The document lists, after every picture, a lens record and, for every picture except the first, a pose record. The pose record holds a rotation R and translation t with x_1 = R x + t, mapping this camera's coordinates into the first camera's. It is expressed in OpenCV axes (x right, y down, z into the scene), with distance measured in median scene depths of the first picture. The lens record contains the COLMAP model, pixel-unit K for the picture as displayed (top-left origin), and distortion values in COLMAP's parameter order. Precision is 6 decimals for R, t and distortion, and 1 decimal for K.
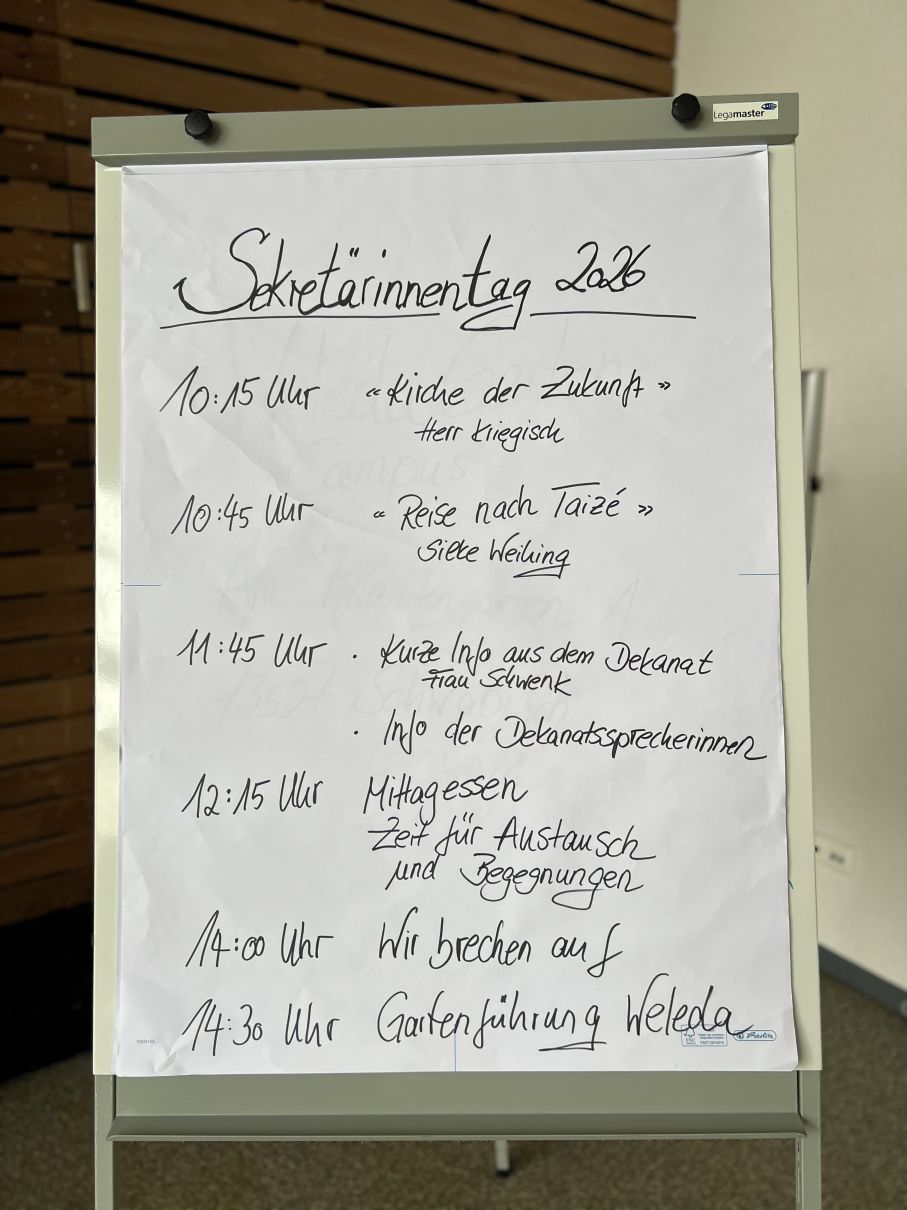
lens RADIAL K [[936.1, 0, 453.8], [0, 936.1, 600.4], [0, 0, 1]] dist [-0.017045, -0.009278]
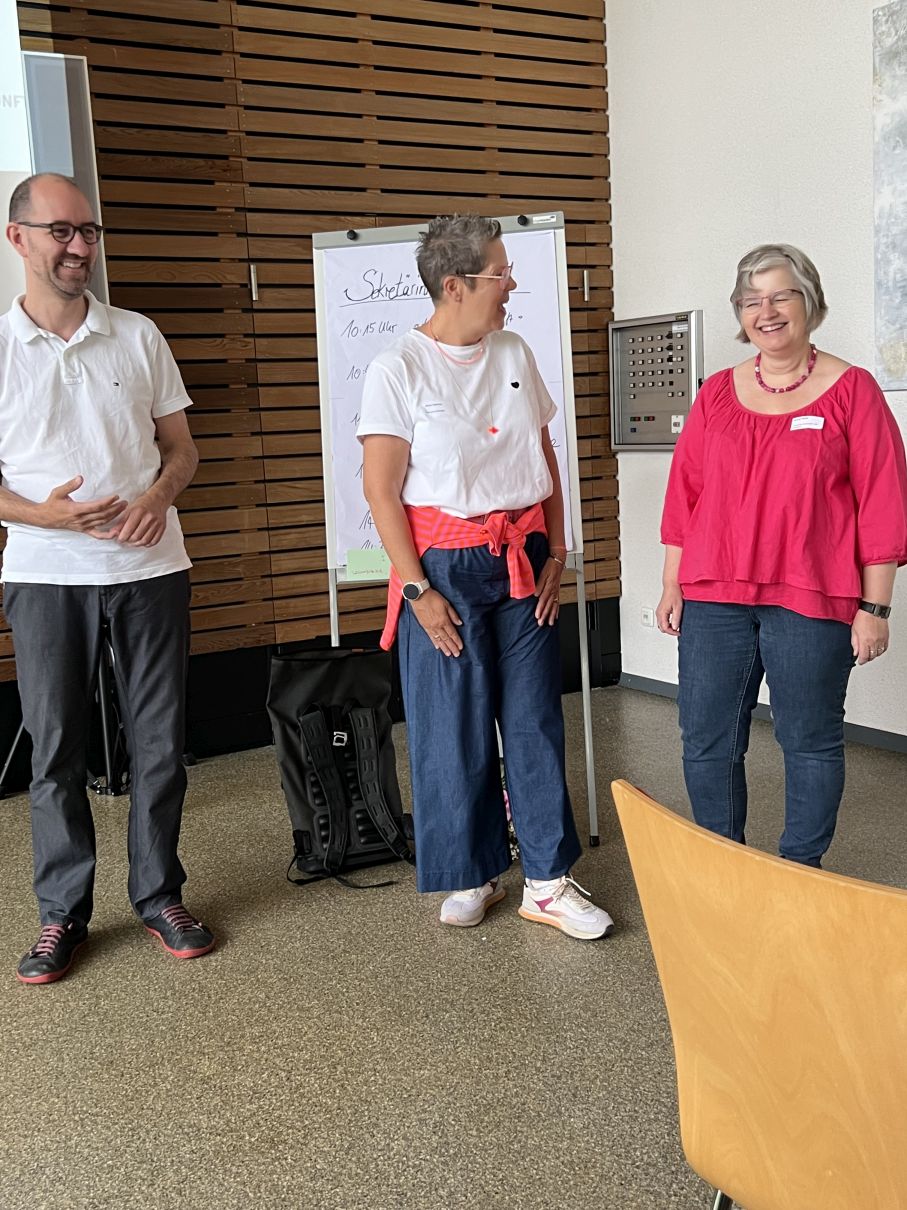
lens RADIAL K [[1347.5, 0, 451.8], [0, 1347.5, 617.2], [0, 0, 1]] dist [0.003730, 0.000000]
pose [[0.997673, -0.042057, -0.053655, 0.194394], [0.039566, 0.998127, -0.046667, 0.825779], [0.055518, 0.044436, 0.997468, -2.924642]]
